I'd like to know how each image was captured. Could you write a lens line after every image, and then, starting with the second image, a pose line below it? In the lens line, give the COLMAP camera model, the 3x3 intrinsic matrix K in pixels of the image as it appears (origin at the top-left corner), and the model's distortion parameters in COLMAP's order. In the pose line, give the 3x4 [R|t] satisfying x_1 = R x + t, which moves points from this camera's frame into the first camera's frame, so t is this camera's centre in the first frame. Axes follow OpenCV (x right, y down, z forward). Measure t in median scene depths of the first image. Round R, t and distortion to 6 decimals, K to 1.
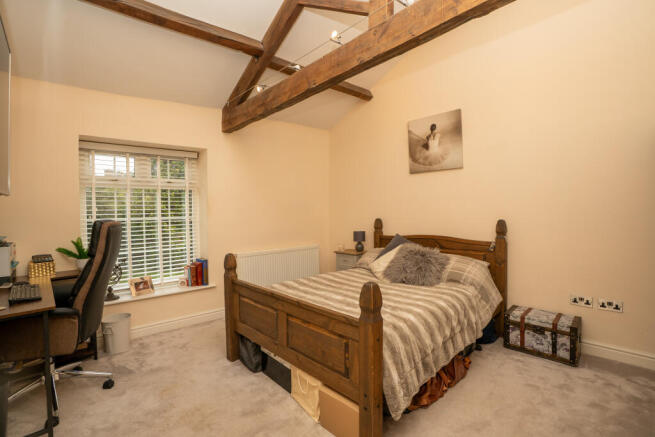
lens RADIAL K [[306.9, 0, 327.5], [0, 306.9, 218.5], [0, 0, 1]] dist [-0.059116, 0.000506]
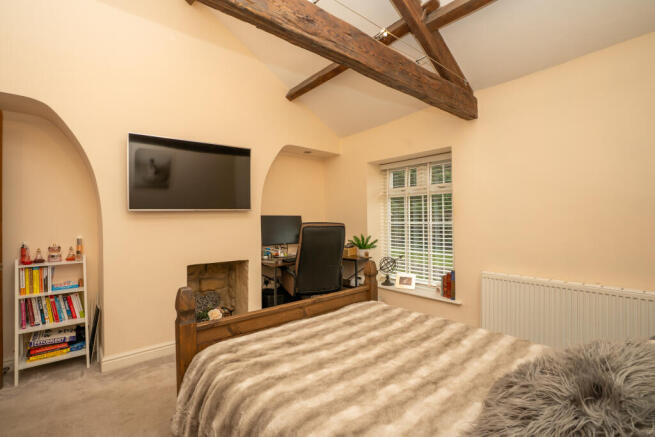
lens RADIAL K [[306.9, 0, 327.5], [0, 306.9, 218.5], [0, 0, 1]] dist [-0.059116, 0.000506]
pose [[-0.058433, 0.016354, -0.998157, 0.517950], [-0.019364, 0.999659, 0.017512, -0.026962], [0.998104, 0.020352, -0.058096, 0.699495]]
